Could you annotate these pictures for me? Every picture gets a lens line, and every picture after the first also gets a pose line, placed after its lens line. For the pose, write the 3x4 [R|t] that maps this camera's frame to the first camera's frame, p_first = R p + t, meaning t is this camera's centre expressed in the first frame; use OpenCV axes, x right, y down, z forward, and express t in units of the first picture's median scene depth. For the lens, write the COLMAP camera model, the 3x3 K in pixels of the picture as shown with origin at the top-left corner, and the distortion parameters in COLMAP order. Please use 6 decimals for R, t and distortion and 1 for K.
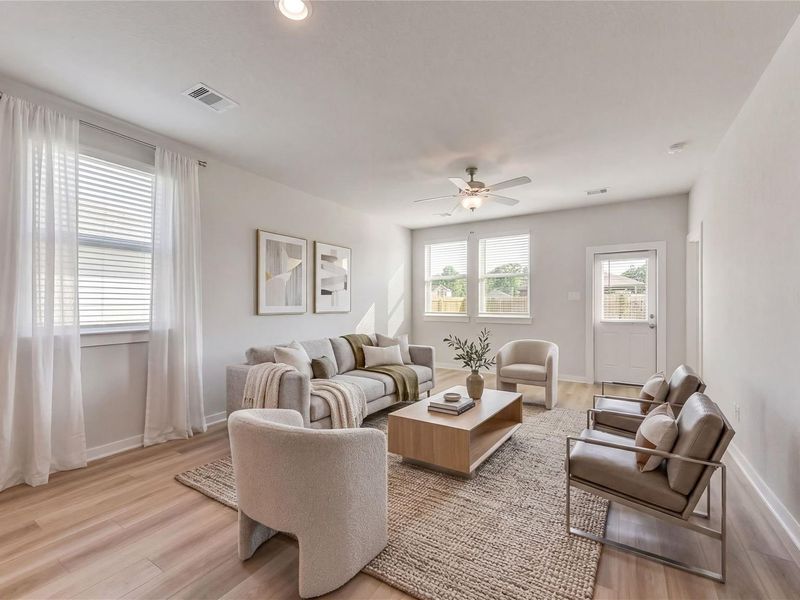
lens RADIAL K [[351.7, 0, 401.6], [0, 351.7, 303.5], [0, 0, 1]] dist [0.001731, -0.000438]
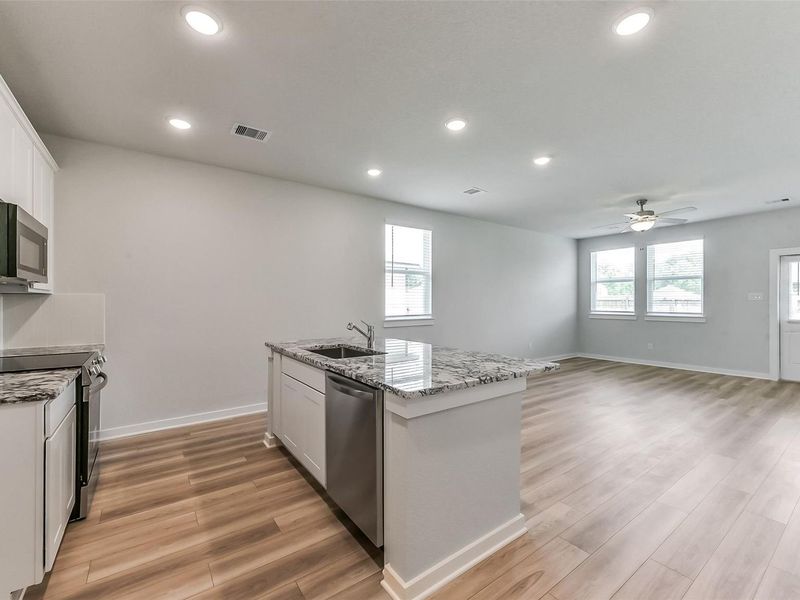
lens RADIAL K [[351.7, 0, 401.6], [0, 351.7, 303.5], [0, 0, 1]] dist [0.001731, -0.000438]
pose [[0.925304, 0.000825, -0.379225, -0.194096], [0.000627, 0.999993, 0.003706, -0.010089], [0.379225, -0.003667, 0.925297, -0.818464]]
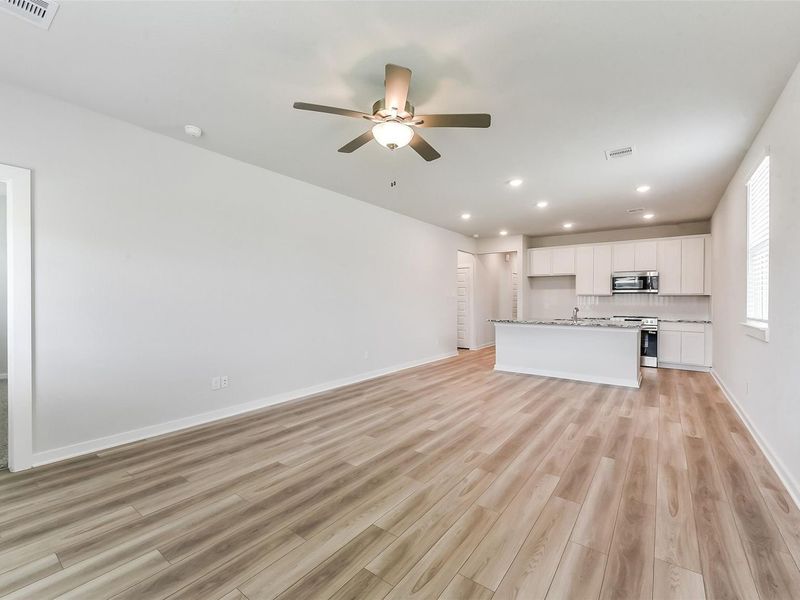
lens RADIAL K [[349.3, 0, 402.3], [0, 349.3, 304.0], [0, 0, 1]] dist [0.002281, -0.000840]
pose [[-0.996539, -0.002857, 0.083076, 0.198874], [-0.002106, 0.999956, 0.009119, 0.005816], [-0.083098, 0.008913, -0.996502, 2.439897]]
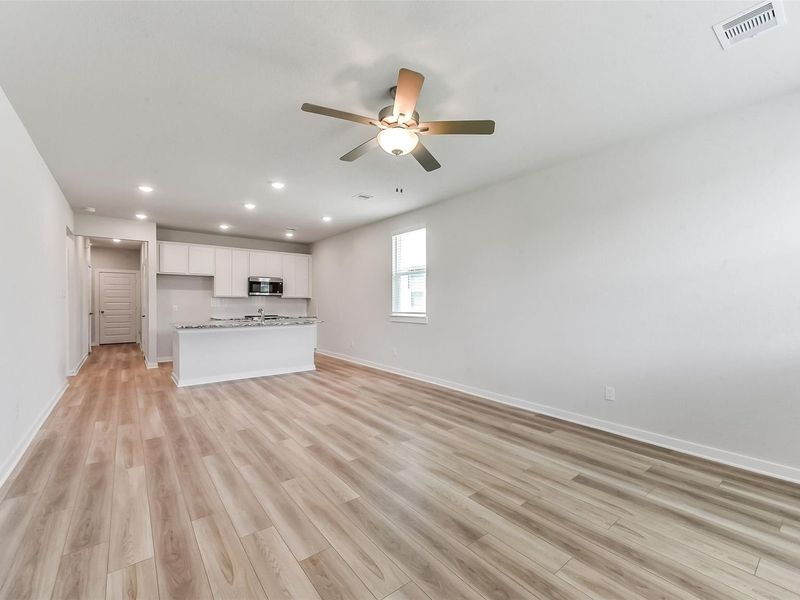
lens RADIAL K [[349.3, 0, 402.3], [0, 349.3, 304.0], [0, 0, 1]] dist [0.002281, -0.000840]
pose [[-0.340886, 0.006088, -0.940085, 1.190549], [0.000240, 0.999980, 0.006389, -0.001555], [0.940105, 0.001953, -0.340881, 1.847620]]
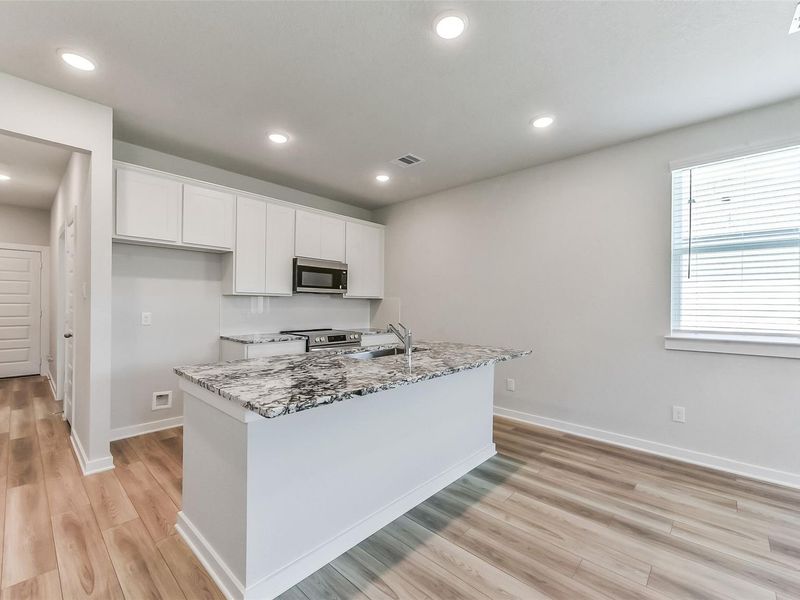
lens RADIAL K [[351.7, 0, 401.6], [0, 351.7, 303.5], [0, 0, 1]] dist [0.001731, -0.000438]
pose [[-0.187464, -0.000824, -0.982271, 0.261538], [-0.006892, 0.999976, 0.000476, -0.011877], [0.982247, 0.006859, -0.187465, 0.325744]]
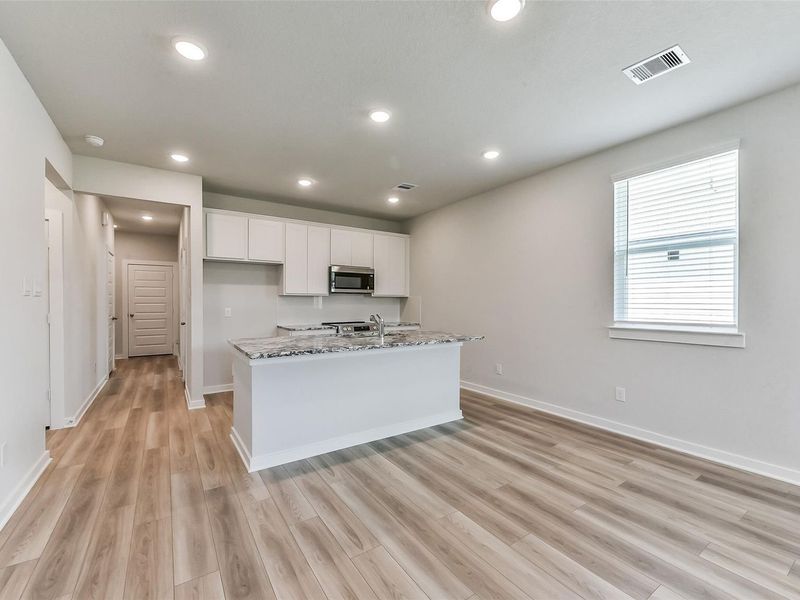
lens RADIAL K [[351.7, 0, 401.6], [0, 351.7, 303.5], [0, 0, 1]] dist [0.001731, -0.000438]
pose [[-0.411923, 0.005255, -0.911204, 0.500040], [0.001335, 0.999986, 0.005163, -0.004857], [0.911218, 0.000910, -0.411924, 0.789601]]
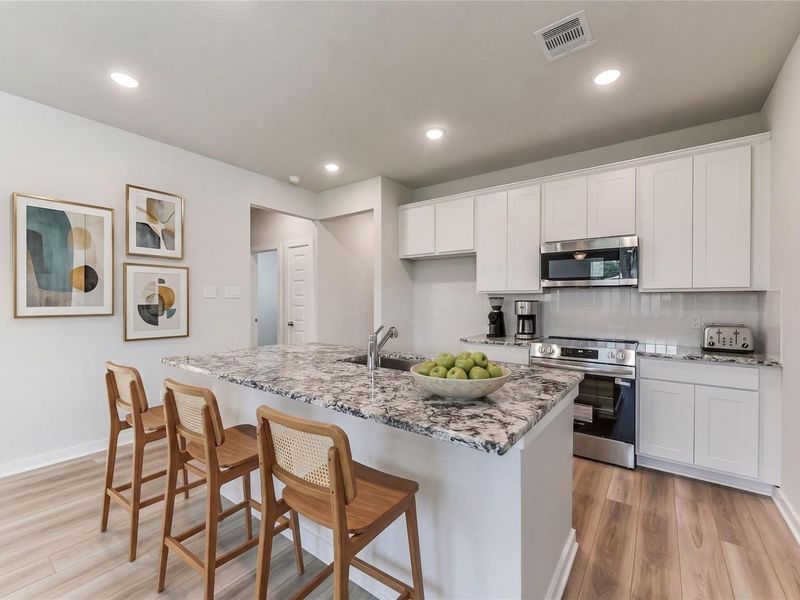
lens RADIAL K [[351.7, 0, 401.6], [0, 351.7, 303.5], [0, 0, 1]] dist [0.001731, -0.000438]
pose [[-0.997001, -0.001749, 0.077366, -0.810291], [-0.001400, 0.999989, 0.004566, -0.006626], [-0.077373, 0.004444, -0.996992, 0.875407]]
